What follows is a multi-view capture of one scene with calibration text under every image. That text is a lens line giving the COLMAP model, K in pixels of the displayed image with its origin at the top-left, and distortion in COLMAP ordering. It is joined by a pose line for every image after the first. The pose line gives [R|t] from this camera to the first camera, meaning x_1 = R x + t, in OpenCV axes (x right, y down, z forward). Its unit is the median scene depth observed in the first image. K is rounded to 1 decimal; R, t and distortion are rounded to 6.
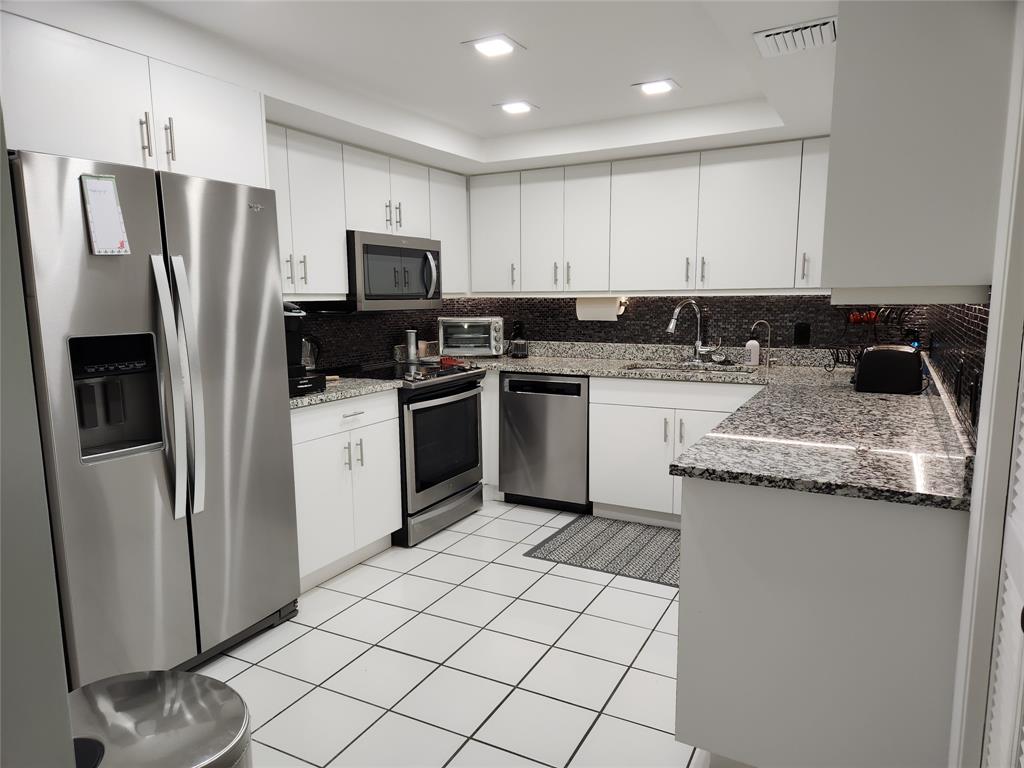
lens RADIAL K [[680.2, 0, 505.3], [0, 680.2, 386.2], [0, 0, 1]] dist [0.092265, -0.072242]
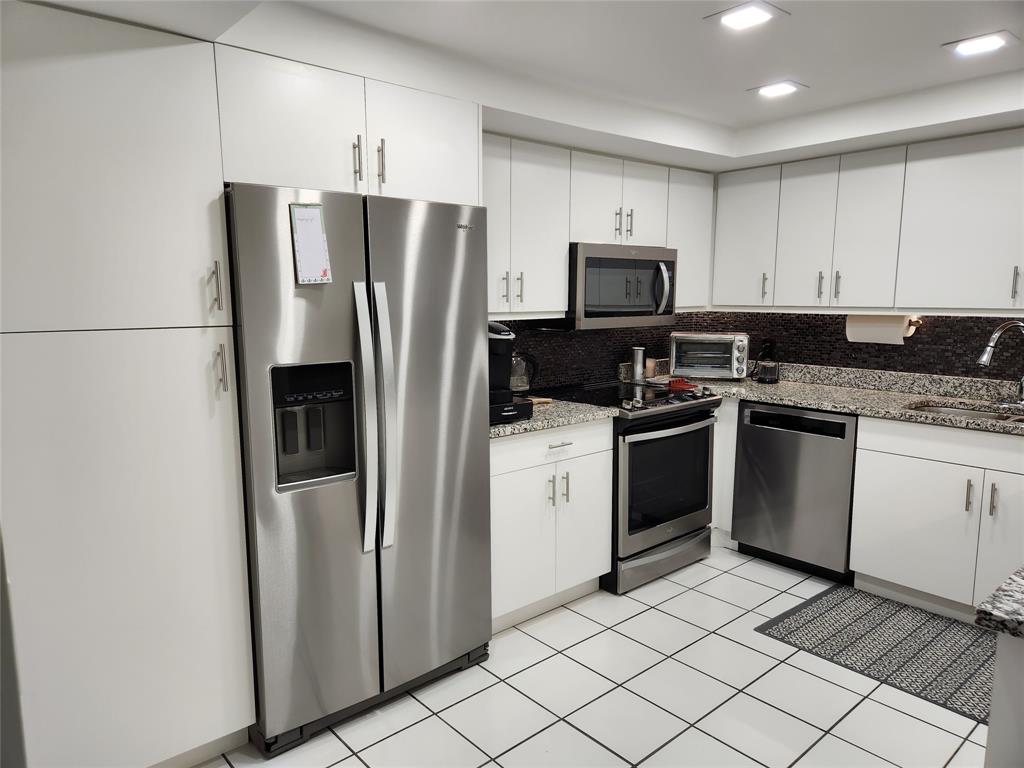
lens RADIAL K [[680.2, 0, 505.3], [0, 680.2, 386.2], [0, 0, 1]] dist [0.092265, -0.072242]
pose [[0.935131, 0.054292, -0.350118, 0.021195], [-0.053521, 0.998496, 0.011887, -0.039329], [0.350237, 0.007622, 0.936630, 0.103945]]
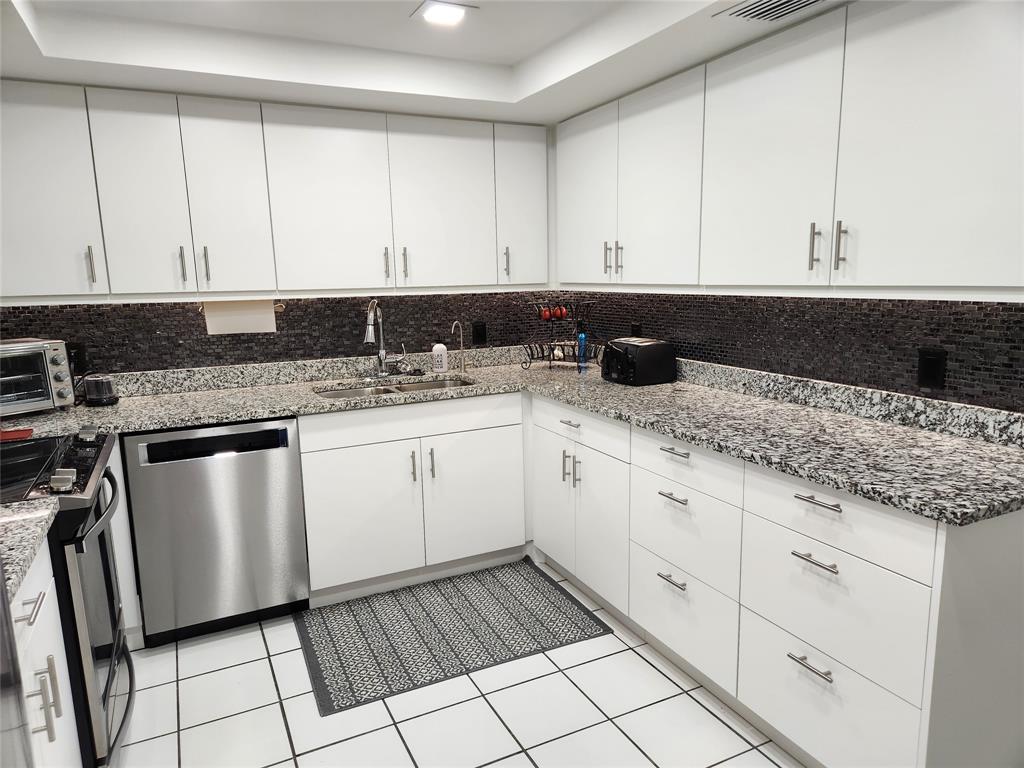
lens RADIAL K [[680.2, 0, 505.3], [0, 680.2, 386.2], [0, 0, 1]] dist [0.092265, -0.072242]
pose [[0.584600, -0.137789, 0.799536, -0.335397], [0.127451, 0.988834, 0.077223, -0.077661], [-0.801248, 0.056758, 0.595634, 0.457717]]
